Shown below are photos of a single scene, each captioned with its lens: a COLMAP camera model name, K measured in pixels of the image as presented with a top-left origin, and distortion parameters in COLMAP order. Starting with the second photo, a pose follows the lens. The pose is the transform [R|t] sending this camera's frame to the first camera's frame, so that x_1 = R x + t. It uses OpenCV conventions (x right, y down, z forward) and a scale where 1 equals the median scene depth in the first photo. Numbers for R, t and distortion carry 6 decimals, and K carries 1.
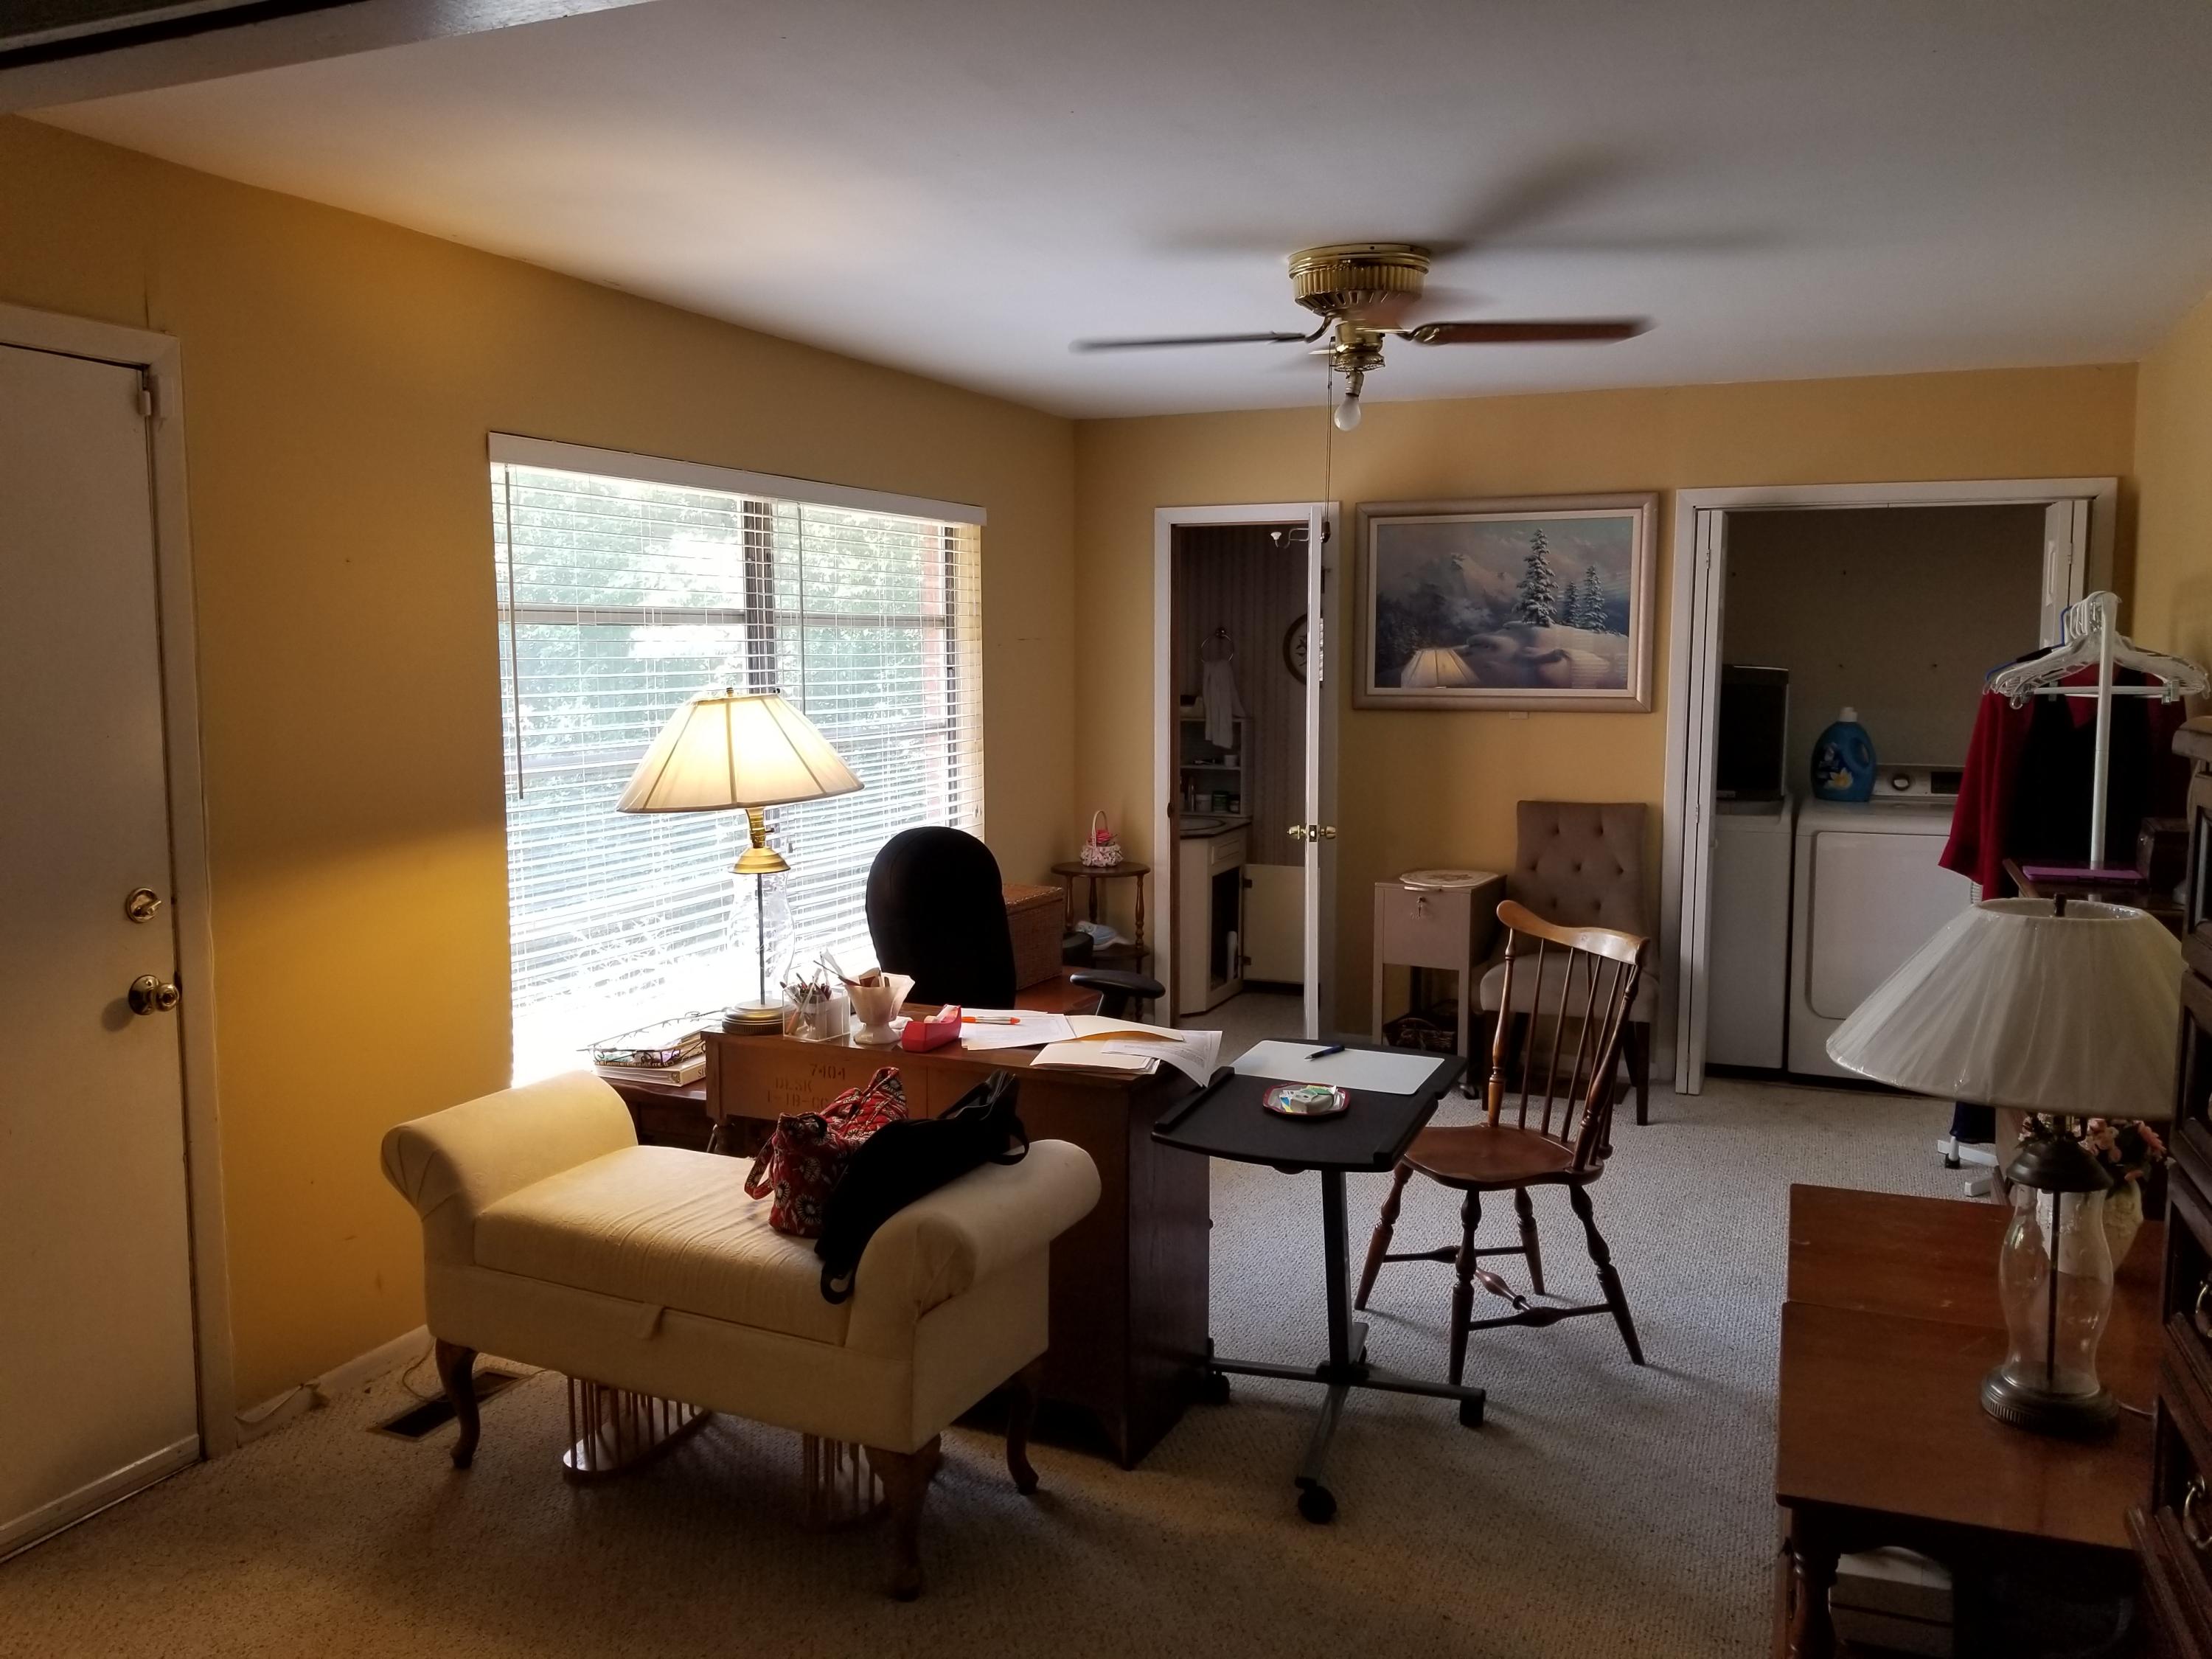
lens RADIAL K [[1676.1, 0, 1096.6], [0, 1676.1, 821.4], [0, 0, 1]] dist [0.107441, -0.236483]
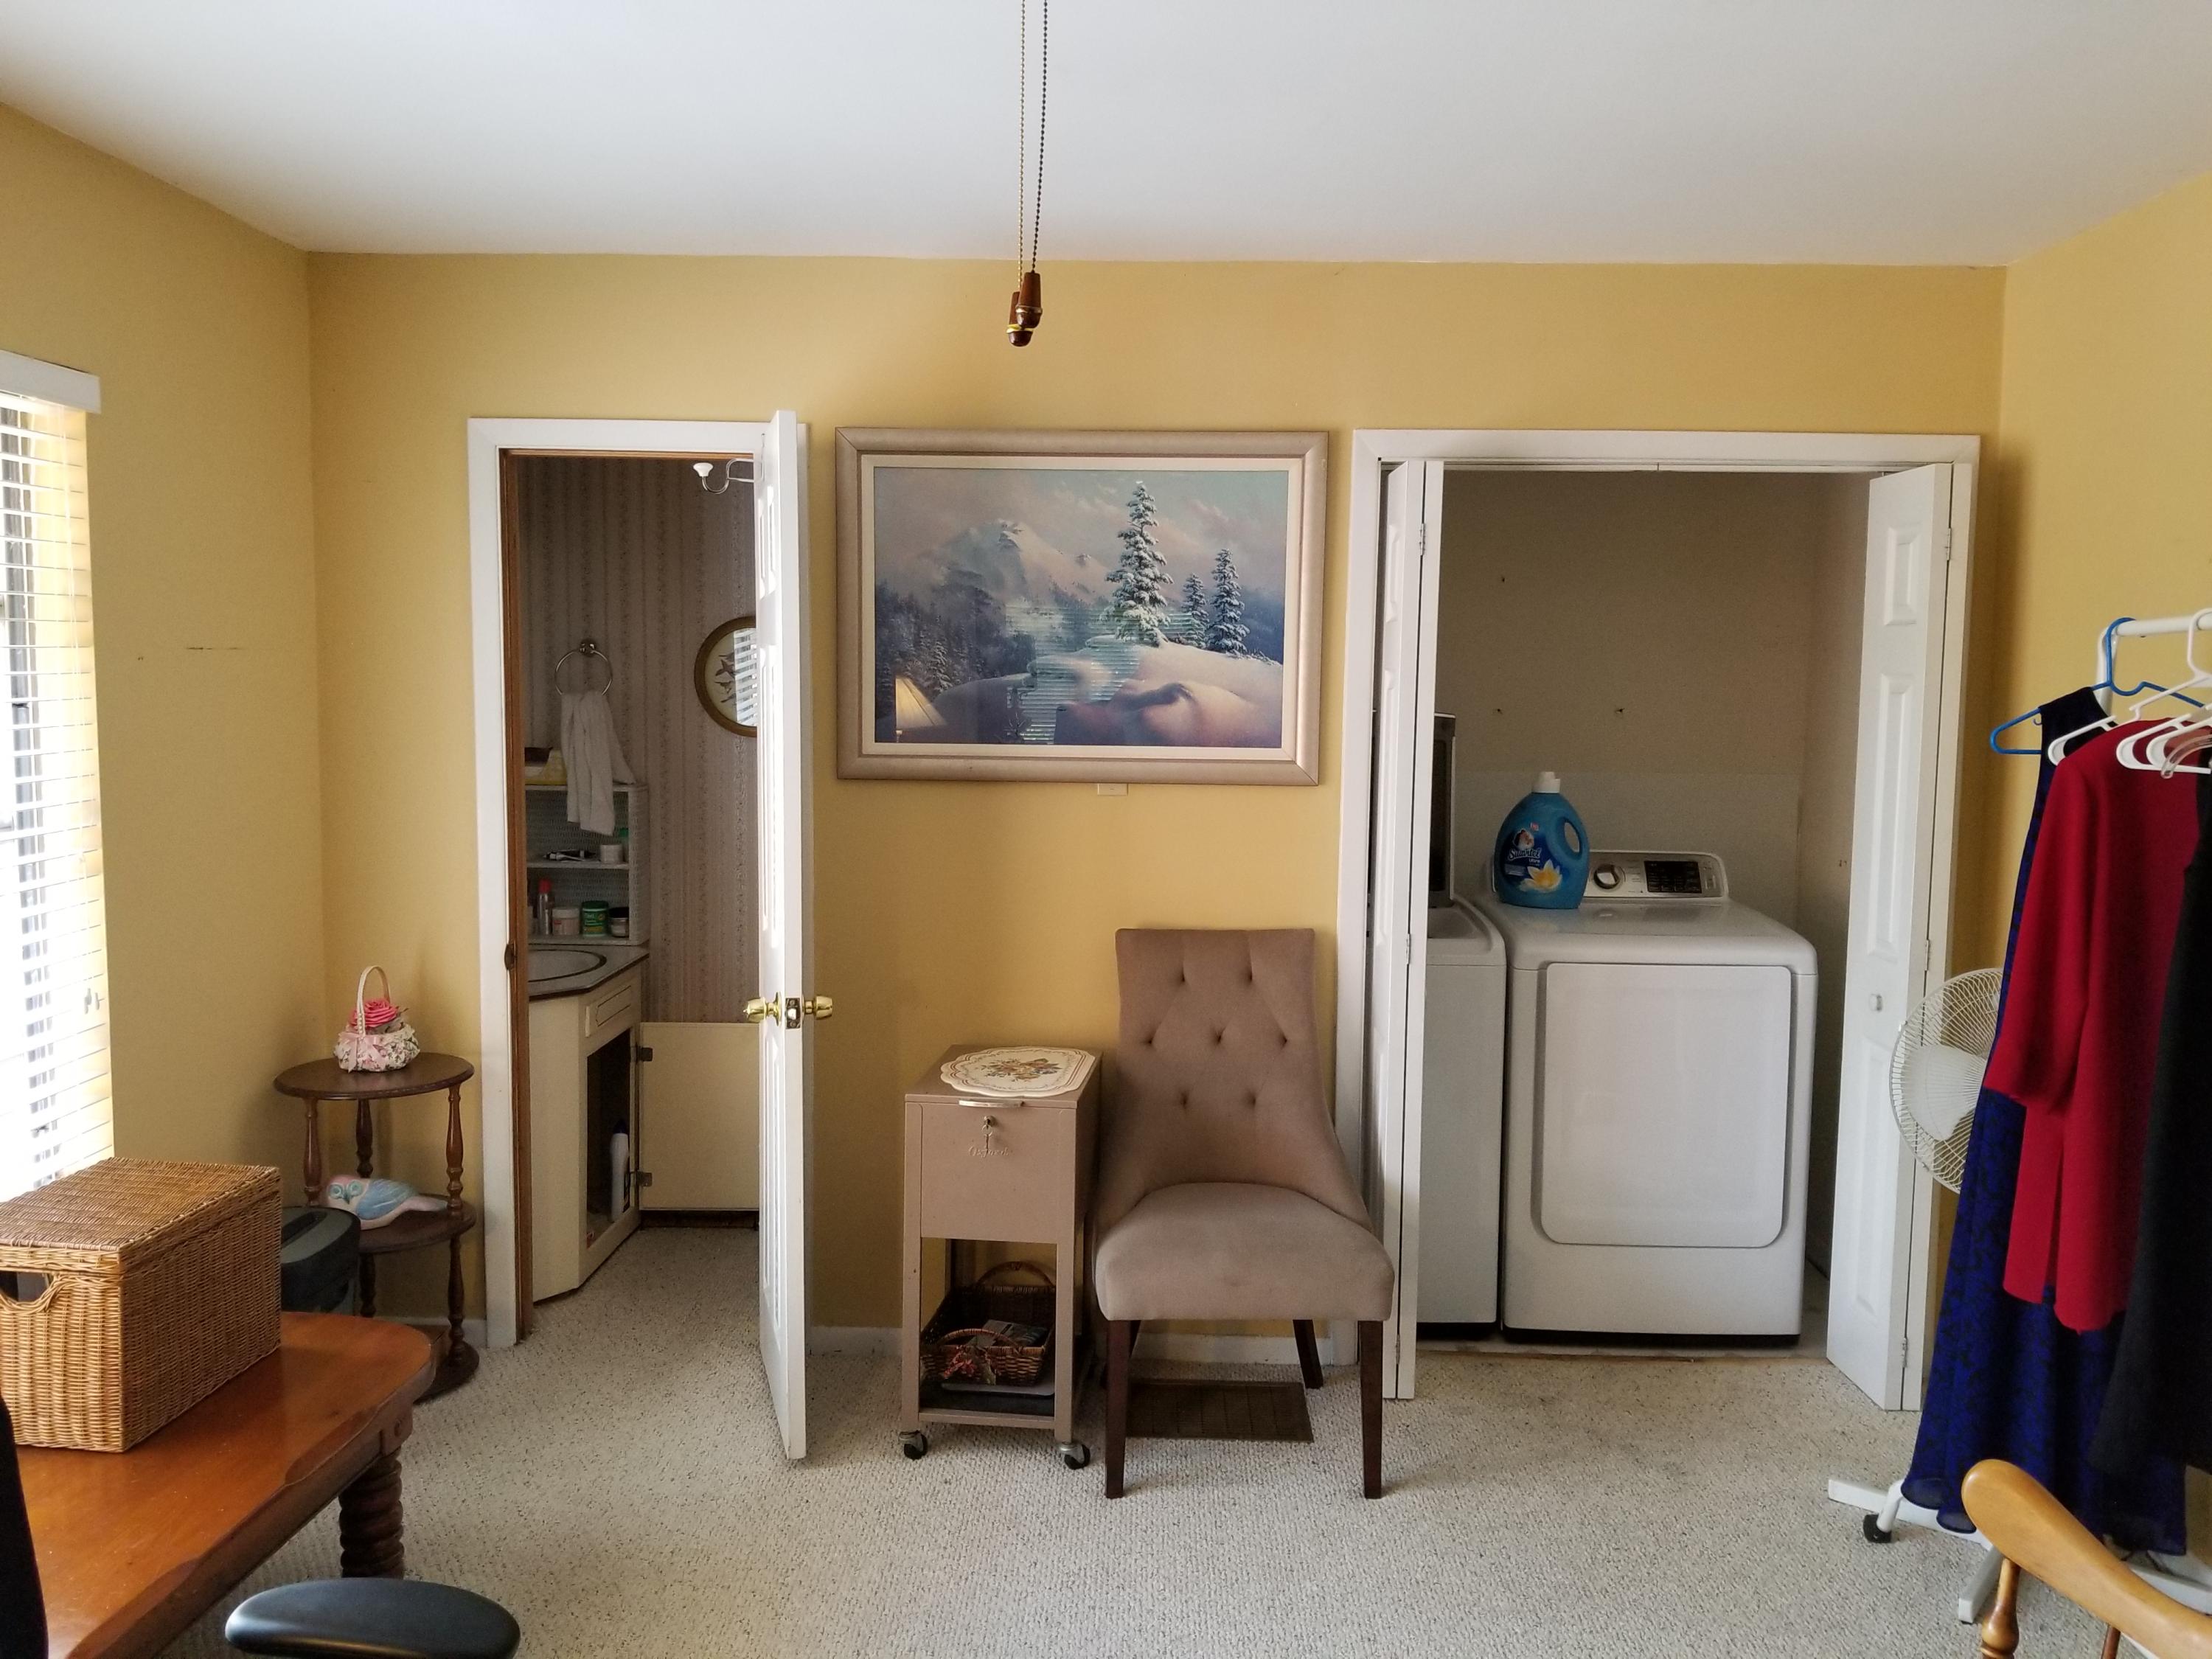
lens RADIAL K [[1676.1, 0, 1096.6], [0, 1676.1, 821.4], [0, 0, 1]] dist [0.107441, -0.236483]
pose [[0.927437, -0.019804, 0.373455, 0.016759], [0.026495, 0.999567, -0.012791, -0.043386], [-0.373040, 0.021757, 0.927560, 0.435156]]
